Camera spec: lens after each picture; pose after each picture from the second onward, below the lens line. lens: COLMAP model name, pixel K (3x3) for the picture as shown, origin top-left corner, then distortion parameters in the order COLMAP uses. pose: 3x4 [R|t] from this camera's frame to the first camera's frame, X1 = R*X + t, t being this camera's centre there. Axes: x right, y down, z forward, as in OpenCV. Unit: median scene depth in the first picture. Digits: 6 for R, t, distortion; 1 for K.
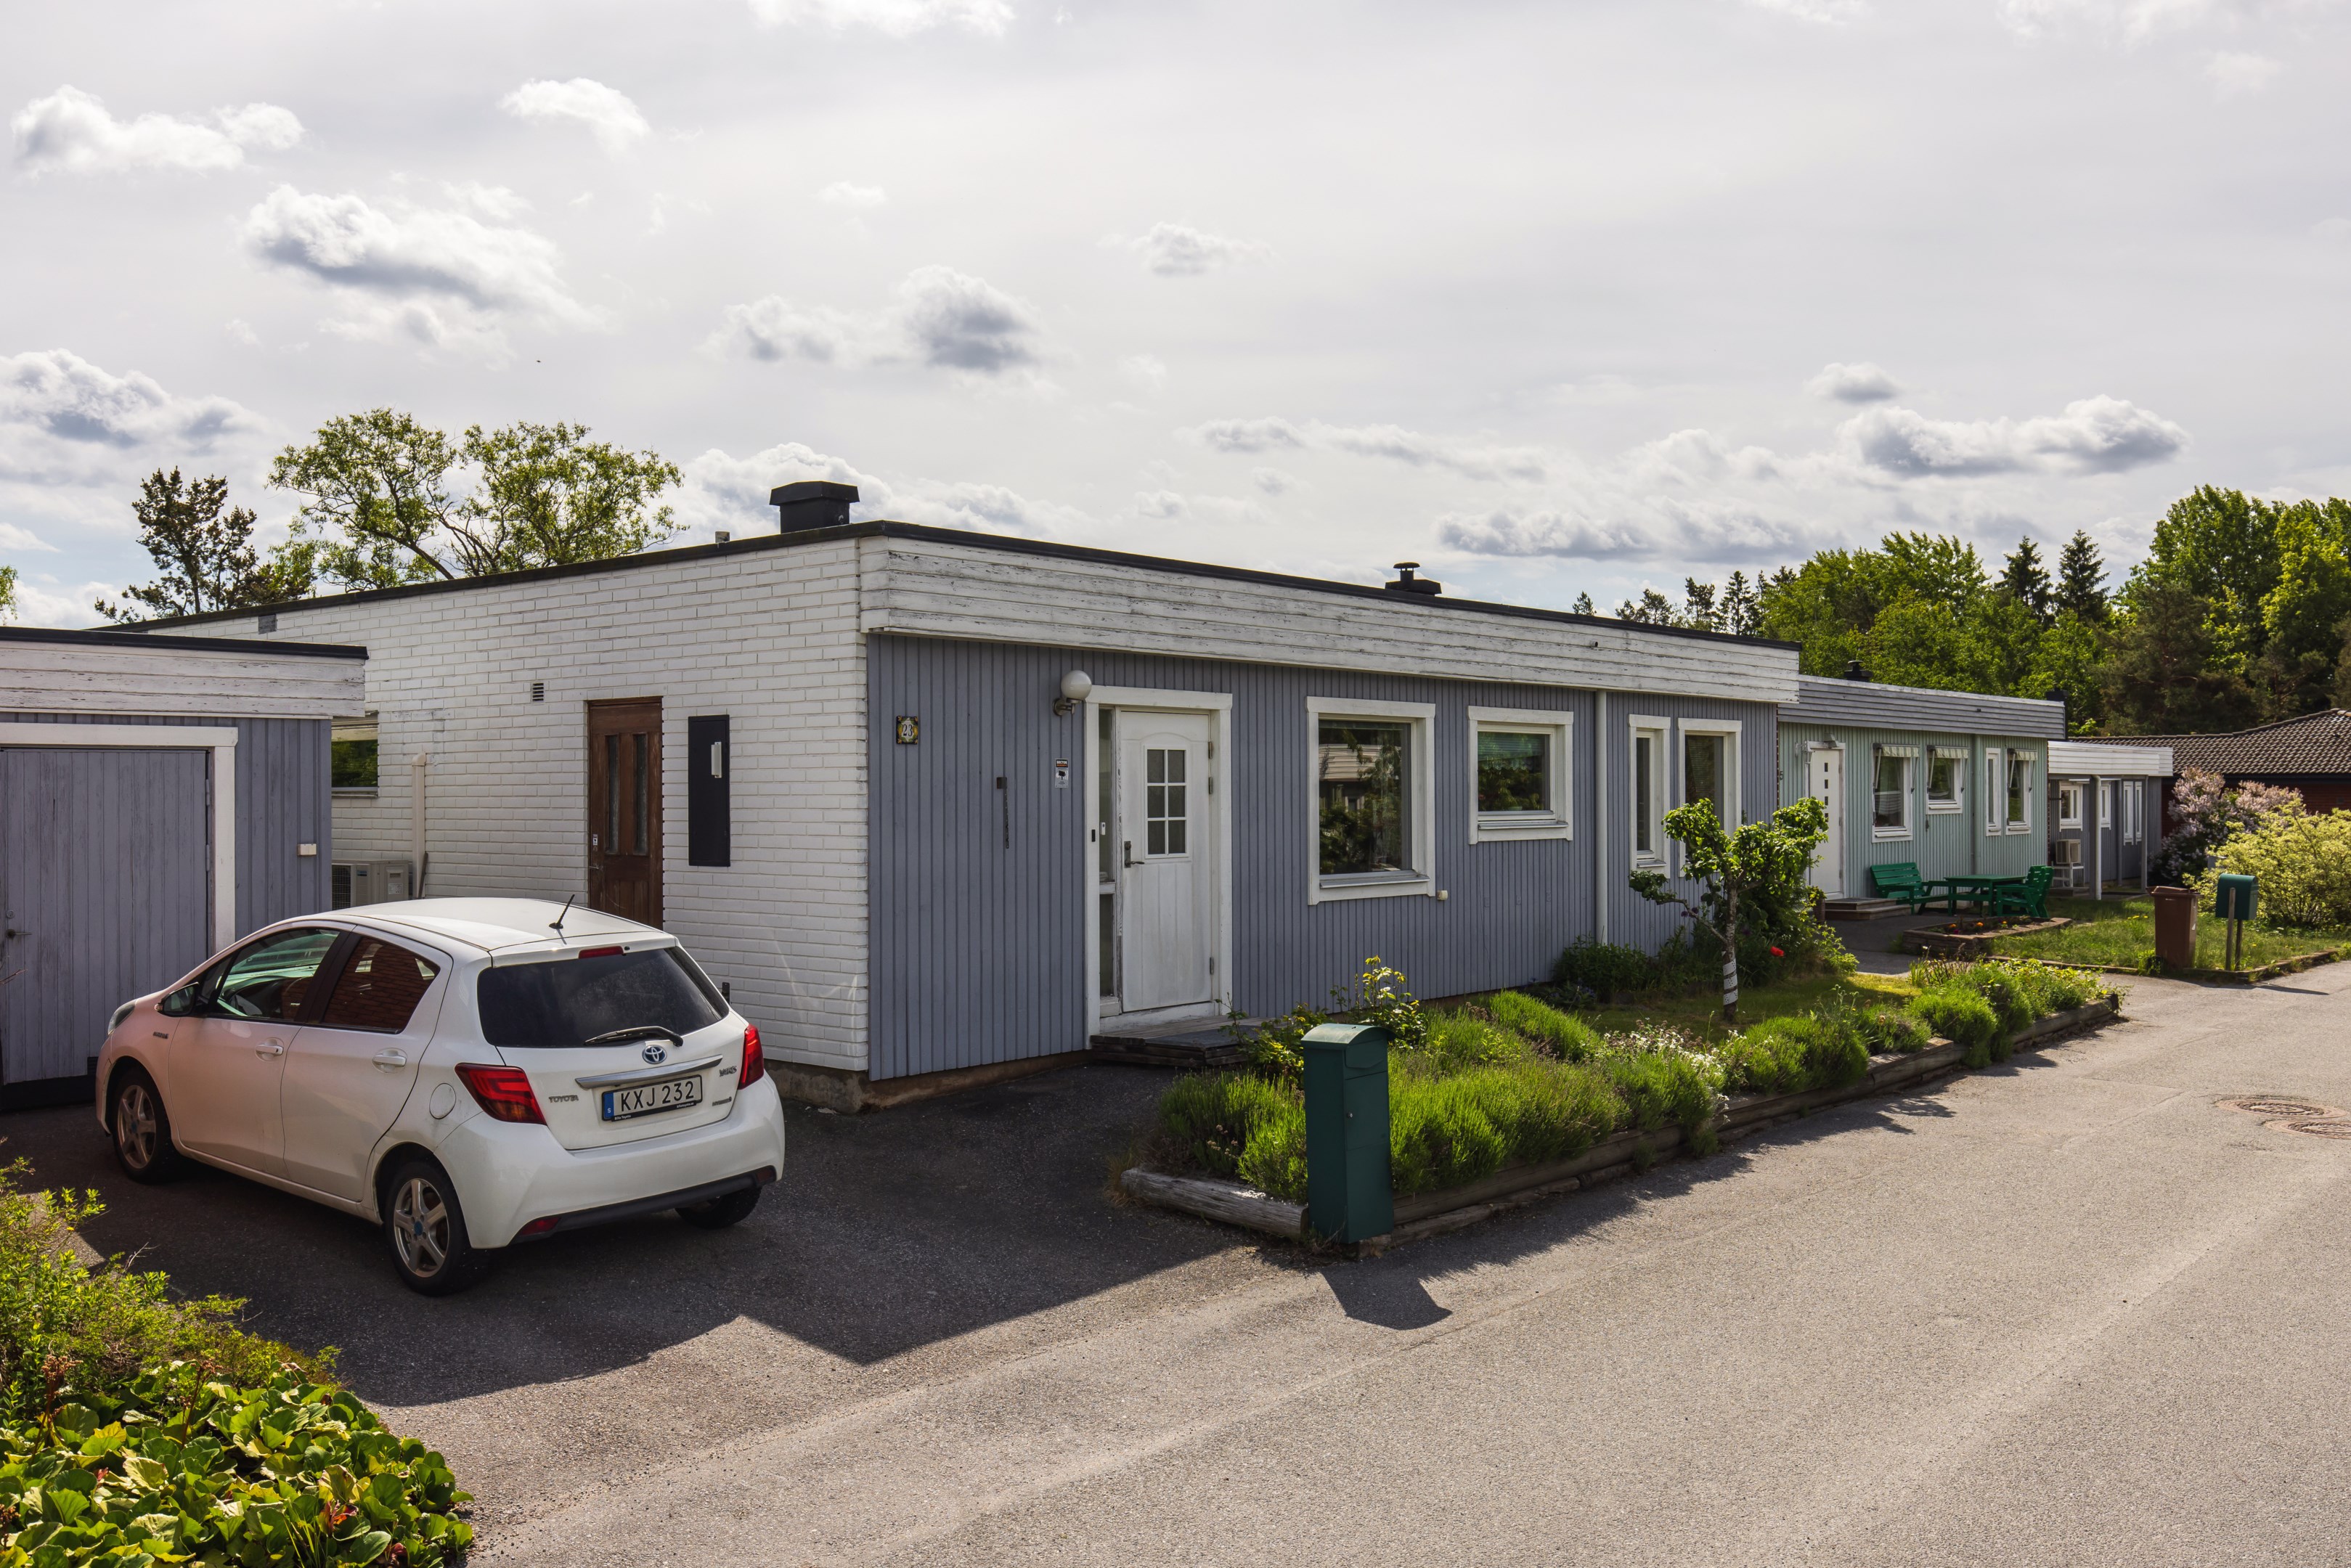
lens RADIAL K [[2015.8, 0, 1178.4], [0, 2015.8, 780.5], [0, 0, 1]] dist [0.048284, -0.000054]
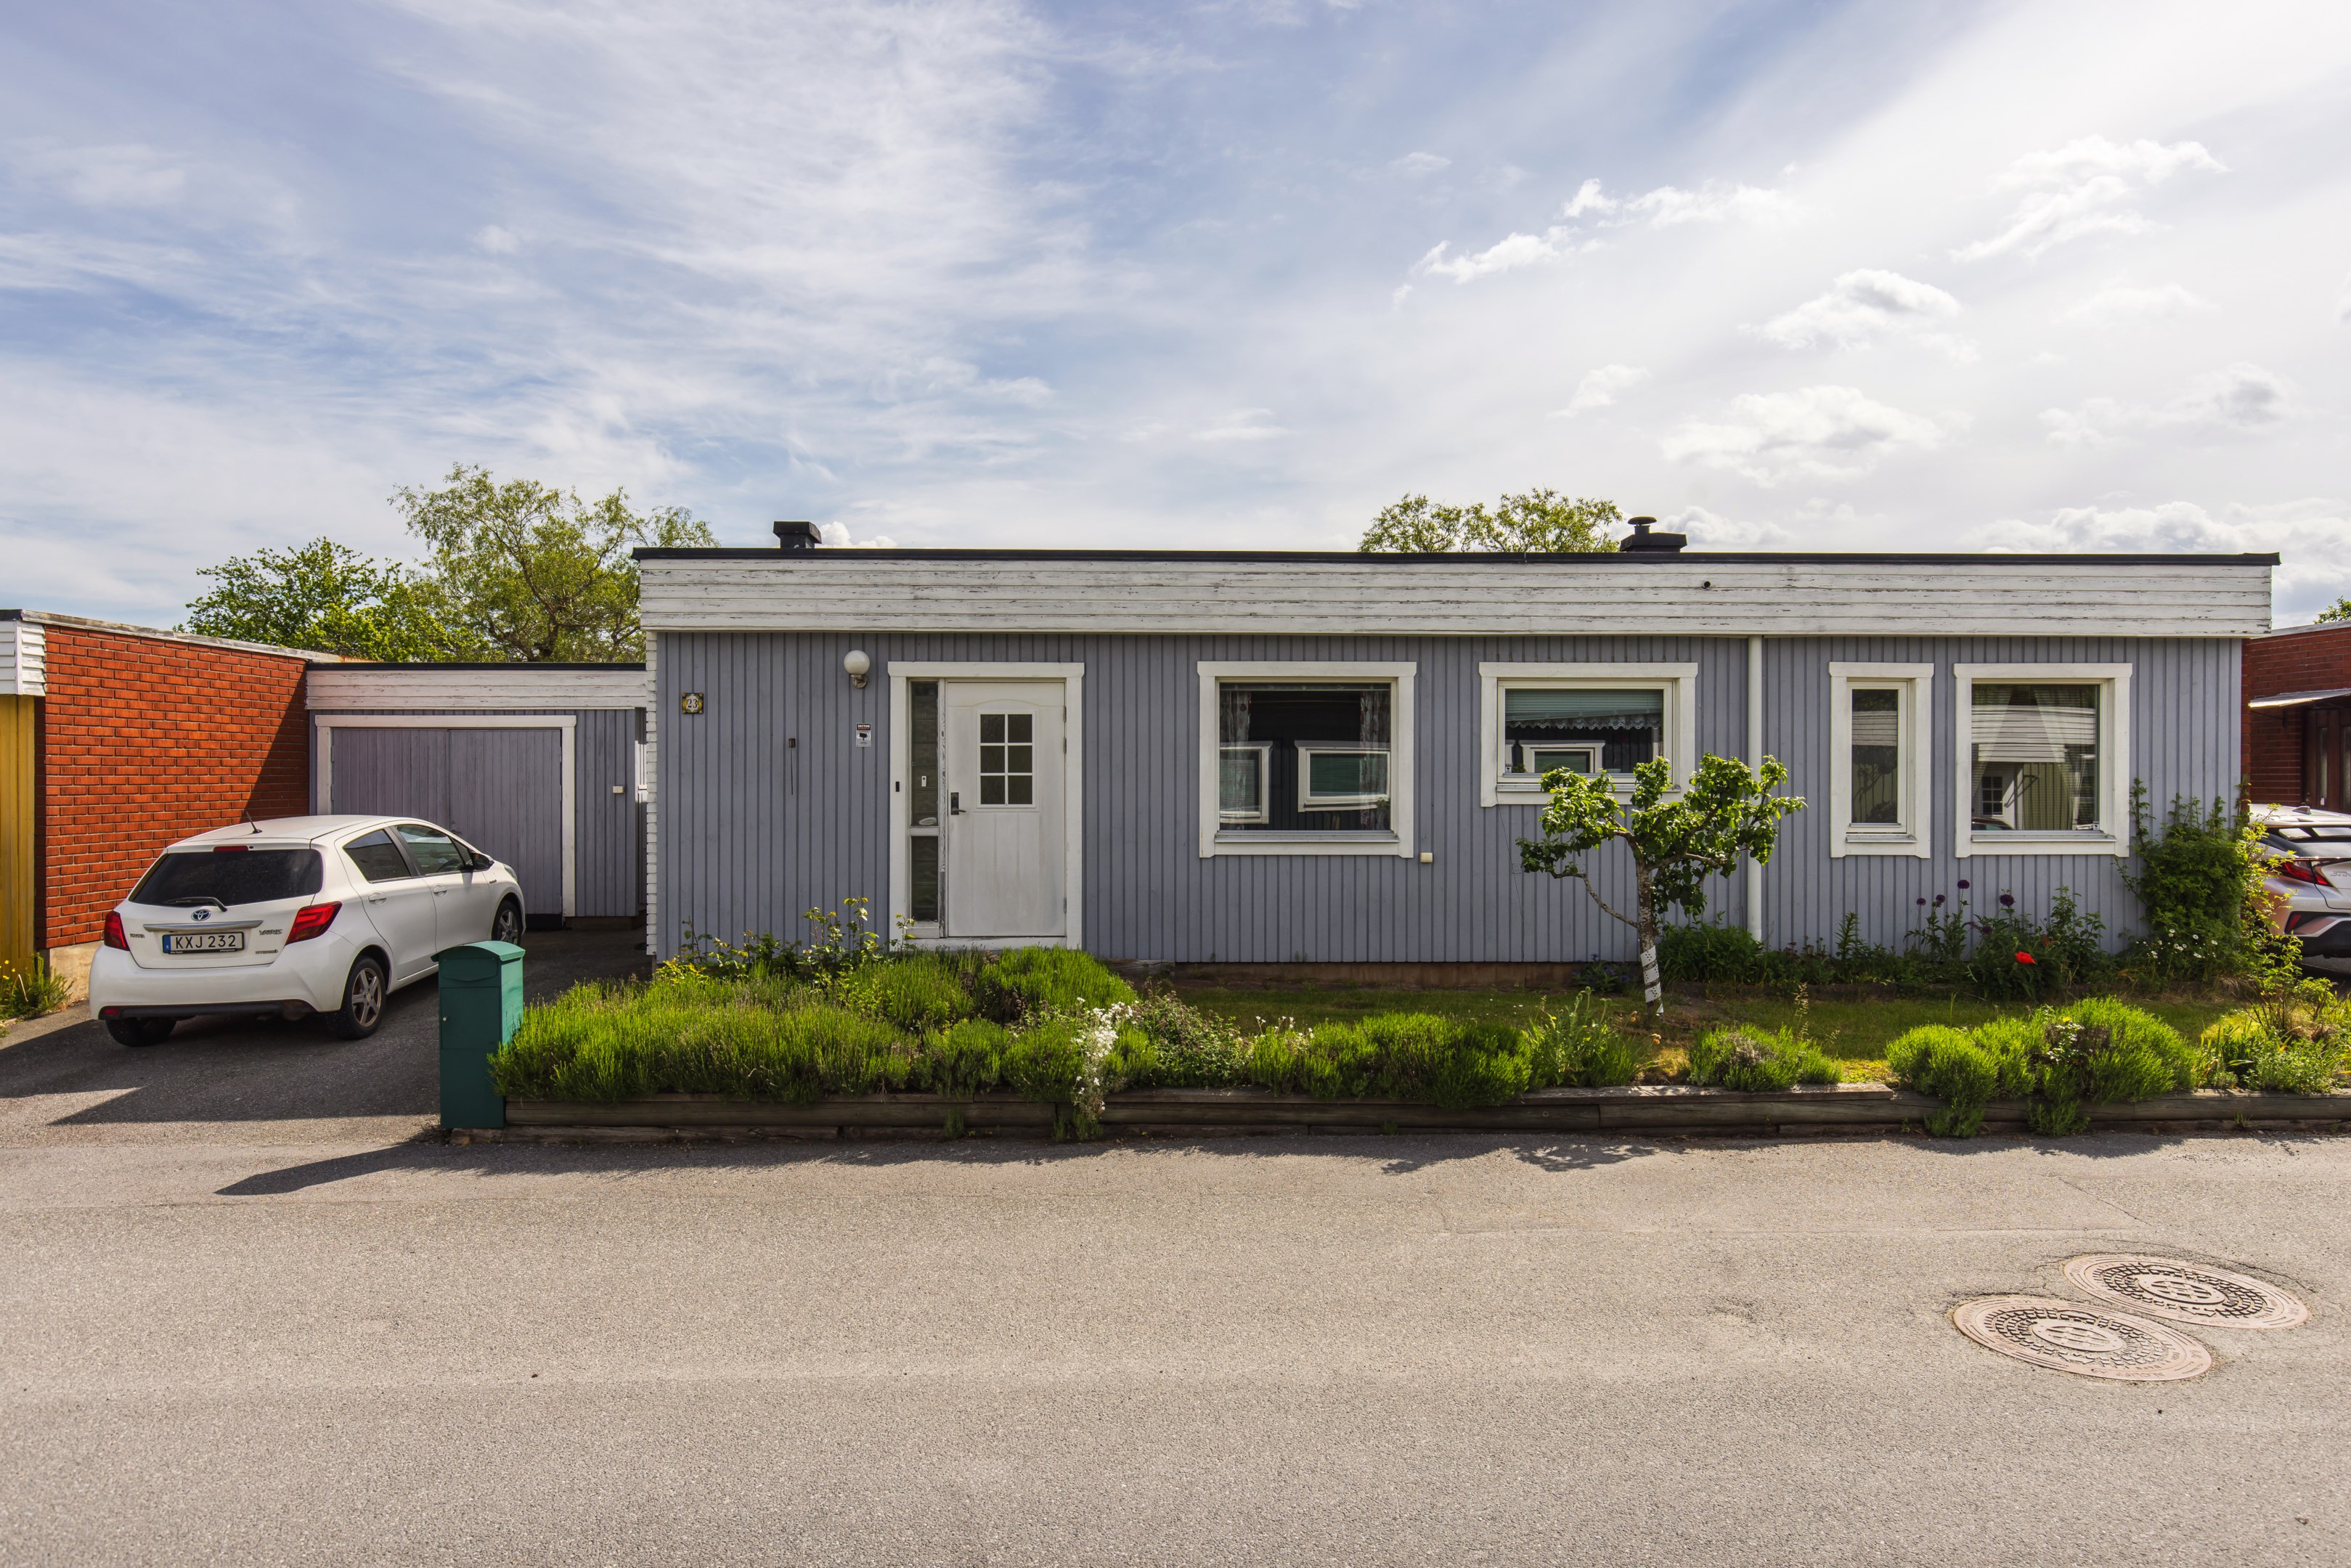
lens RADIAL K [[1436.2, 0, 1175.8], [0, 1436.2, 778.3], [0, 0, 1]] dist [0.000780, 0.001335]
pose [[0.663474, 0.005974, -0.748175, 0.701041], [0.002207, 0.999948, 0.009941, 0.014073], [0.748196, -0.008247, 0.663427, 0.547193]]
